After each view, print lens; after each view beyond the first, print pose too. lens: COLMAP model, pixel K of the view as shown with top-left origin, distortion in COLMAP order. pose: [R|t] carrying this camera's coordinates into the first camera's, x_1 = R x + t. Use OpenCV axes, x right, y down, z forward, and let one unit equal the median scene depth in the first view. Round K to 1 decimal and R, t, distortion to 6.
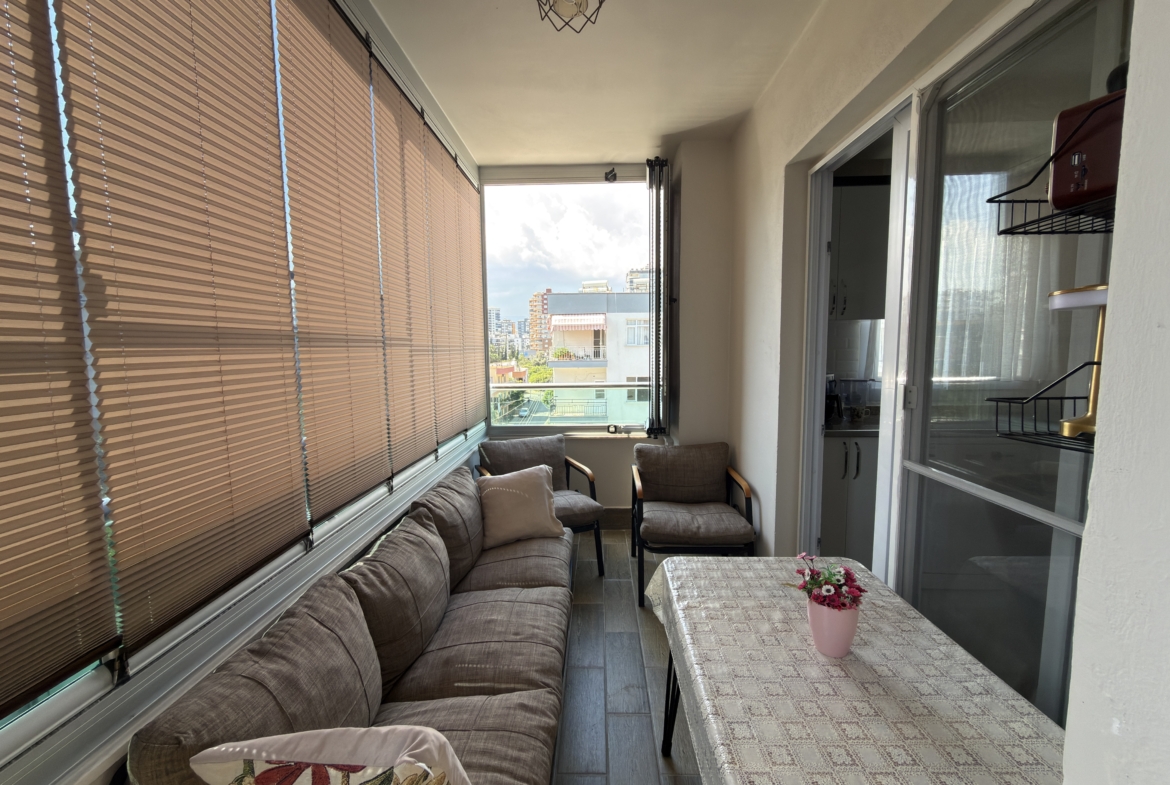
lens RADIAL K [[468.9, 0, 587.8], [0, 468.9, 389.4], [0, 0, 1]] dist [0.001457, 0.005178]
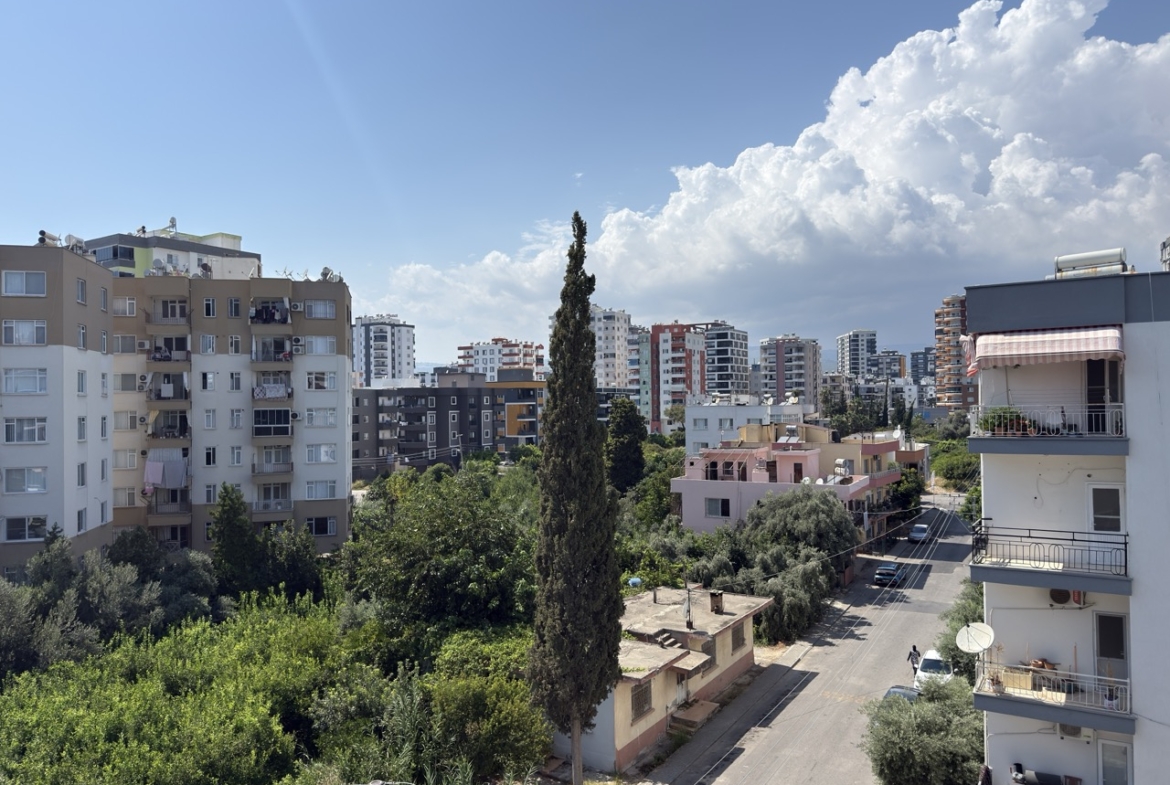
lens RADIAL K [[817.1, 0, 565.5], [0, 817.1, 390.4], [0, 0, 1]] dist [0.076341, -0.113093]
pose [[0.855145, -0.013885, -0.518202, -0.002376], [-0.040169, 0.994861, -0.092944, -0.011955], [0.516830, 0.100297, 0.850193, 0.089852]]
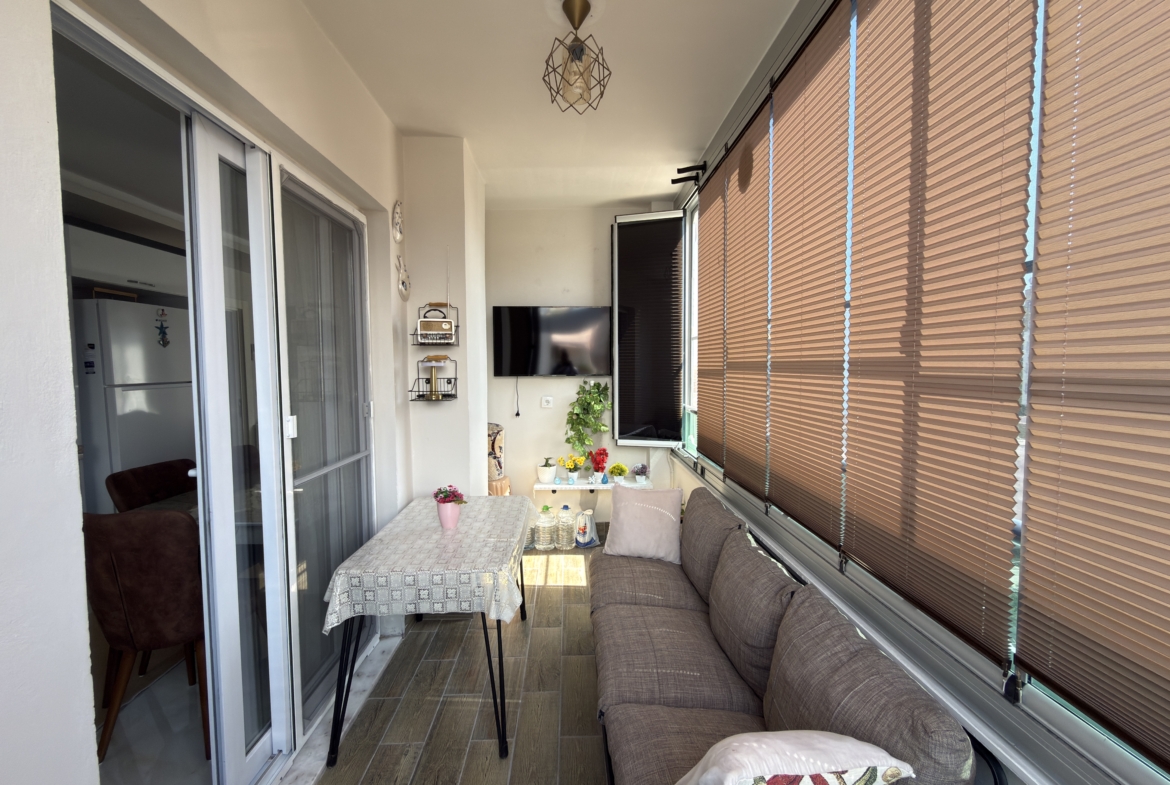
lens RADIAL K [[468.9, 0, 587.8], [0, 468.9, 389.4], [0, 0, 1]] dist [0.001457, 0.005178]
pose [[-0.999468, 0.020946, -0.024988, -0.002708], [0.016867, 0.987999, 0.153540, -0.040071], [0.027904, 0.153036, -0.987827, 0.360297]]
